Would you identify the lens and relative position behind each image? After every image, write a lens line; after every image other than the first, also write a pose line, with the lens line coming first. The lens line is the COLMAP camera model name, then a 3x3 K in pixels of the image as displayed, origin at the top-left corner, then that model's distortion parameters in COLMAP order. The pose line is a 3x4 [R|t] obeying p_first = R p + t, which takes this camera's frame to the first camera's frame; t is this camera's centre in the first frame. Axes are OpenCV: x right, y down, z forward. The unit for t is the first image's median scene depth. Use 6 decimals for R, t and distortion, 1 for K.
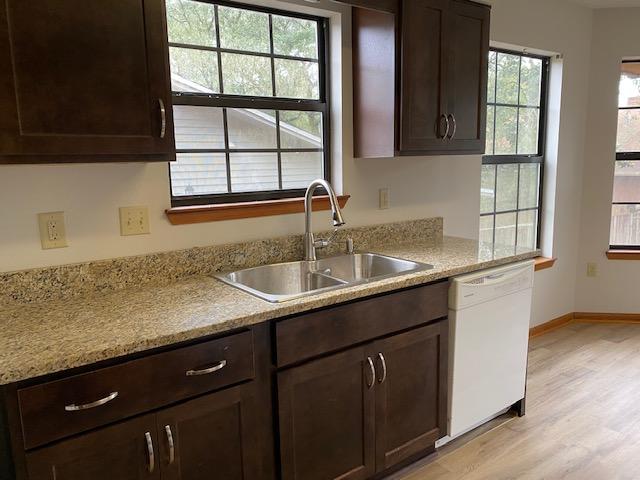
lens RADIAL K [[491.5, 0, 319.5], [0, 491.5, 236.0], [0, 0, 1]] dist [0.041817, -0.018485]
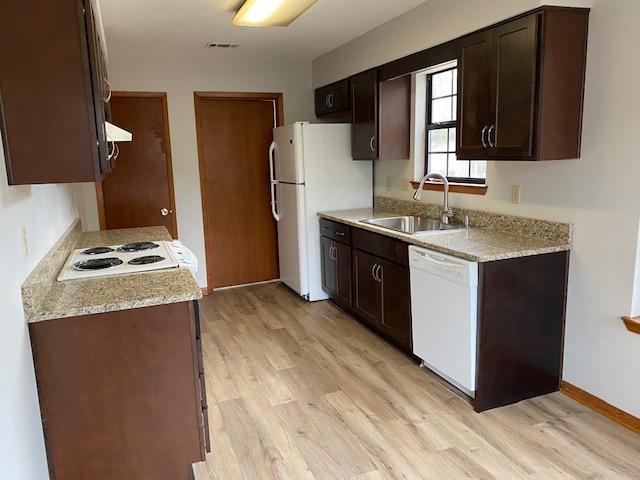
lens RADIAL K [[491.5, 0, 321.6], [0, 491.5, 243.7], [0, 0, 1]] dist [0.041817, -0.018485]
pose [[-0.249000, 0.206526, -0.946227, 1.640317], [-0.114191, 0.963924, 0.240438, -0.228464], [0.961748, 0.167920, -0.216434, 0.994586]]
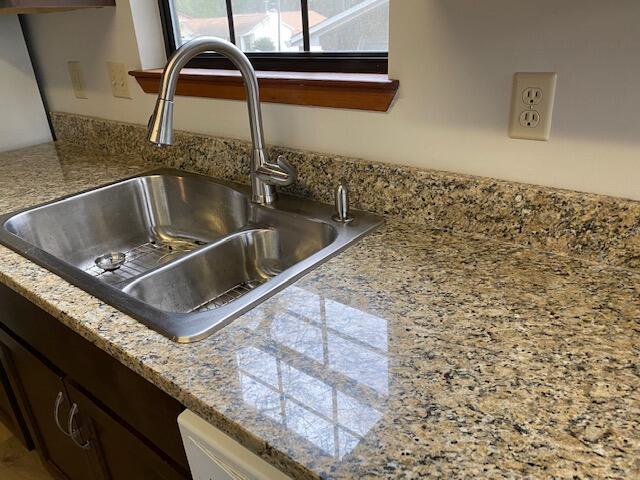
lens RADIAL K [[491.5, 0, 322.6], [0, 491.5, 240.8], [0, 0, 1]] dist [0.041817, -0.018485]
pose [[0.249691, 0.391118, -0.885822, 0.493512], [-0.124901, 0.920165, 0.371075, -0.116477], [0.960236, 0.017986, 0.278608, 0.938134]]
